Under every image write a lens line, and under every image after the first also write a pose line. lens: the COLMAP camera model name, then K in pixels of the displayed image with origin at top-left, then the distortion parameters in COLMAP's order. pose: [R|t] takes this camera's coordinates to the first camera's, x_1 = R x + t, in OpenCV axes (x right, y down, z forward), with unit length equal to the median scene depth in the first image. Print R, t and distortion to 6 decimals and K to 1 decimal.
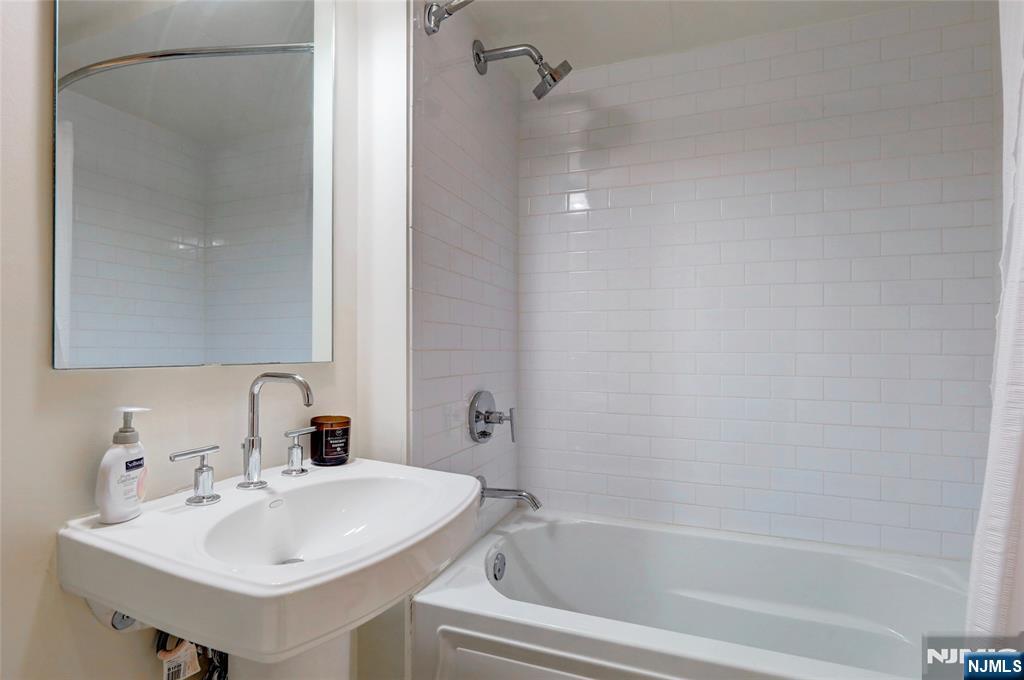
lens RADIAL K [[490.3, 0, 511.9], [0, 490.3, 352.5], [0, 0, 1]] dist [-0.003647, -0.000639]
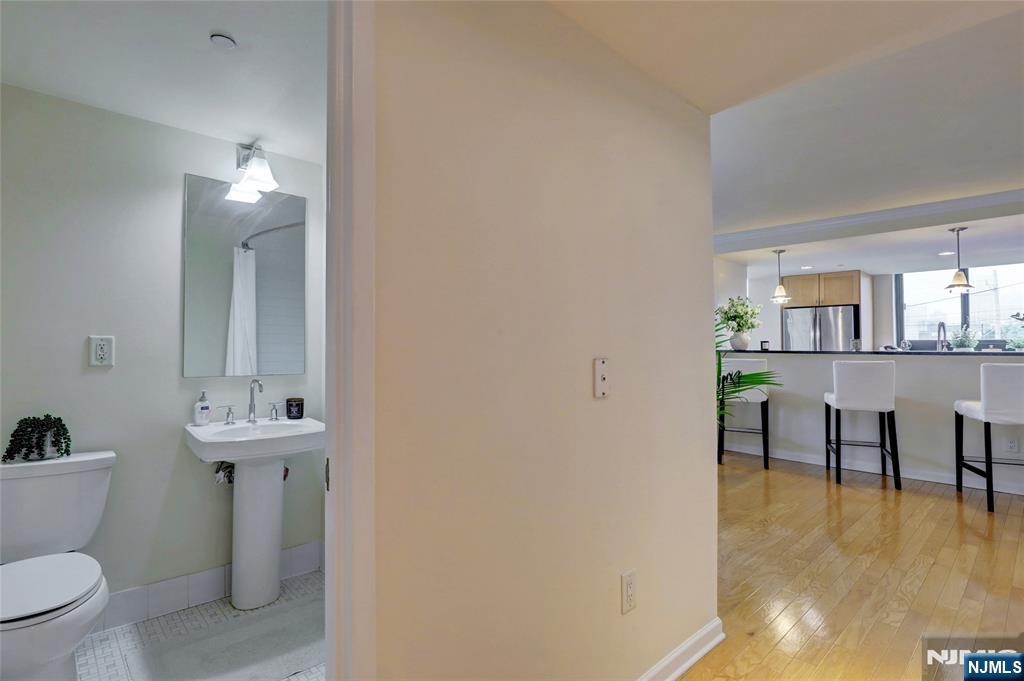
lens RADIAL K [[516.3, 0, 533.8], [0, 516.3, 345.6], [0, 0, 1]] dist [-0.003002, -0.000067]
pose [[0.909678, -0.007264, -0.415252, 1.696363], [0.001322, 0.999893, -0.014594, -0.080609], [0.415313, 0.012727, 0.909589, -0.759923]]
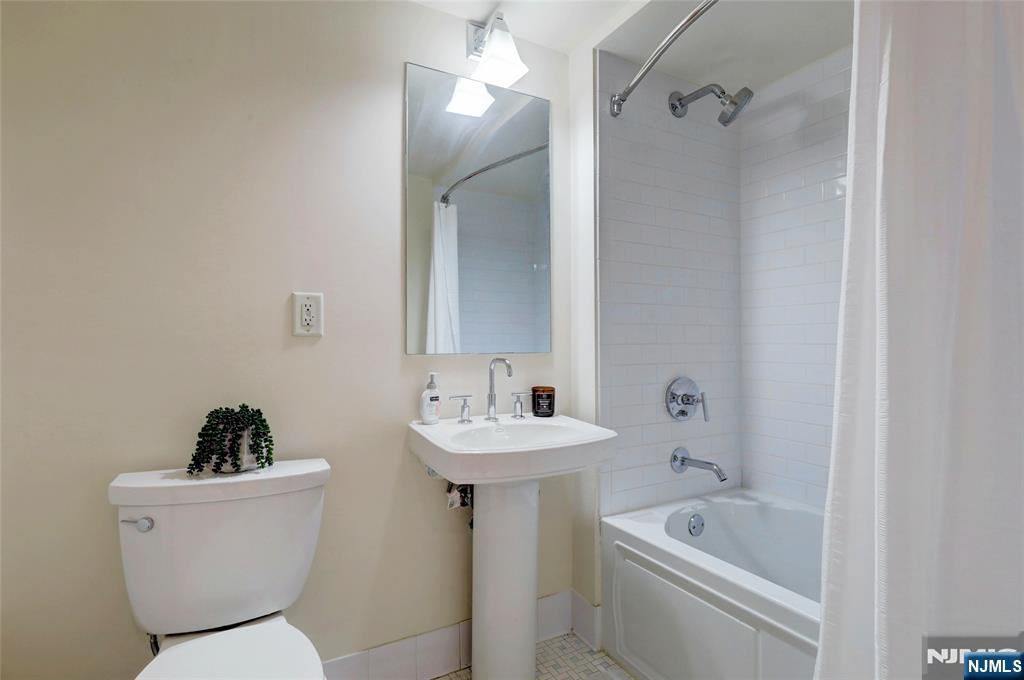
lens RADIAL K [[516.3, 0, 533.8], [0, 516.3, 345.1], [0, 0, 1]] dist [-0.003002, -0.000067]
pose [[0.776770, -0.002062, -0.629781, 0.679387], [0.003157, 0.999995, 0.000620, -0.005195], [0.629777, -0.002470, 0.776772, -0.331668]]
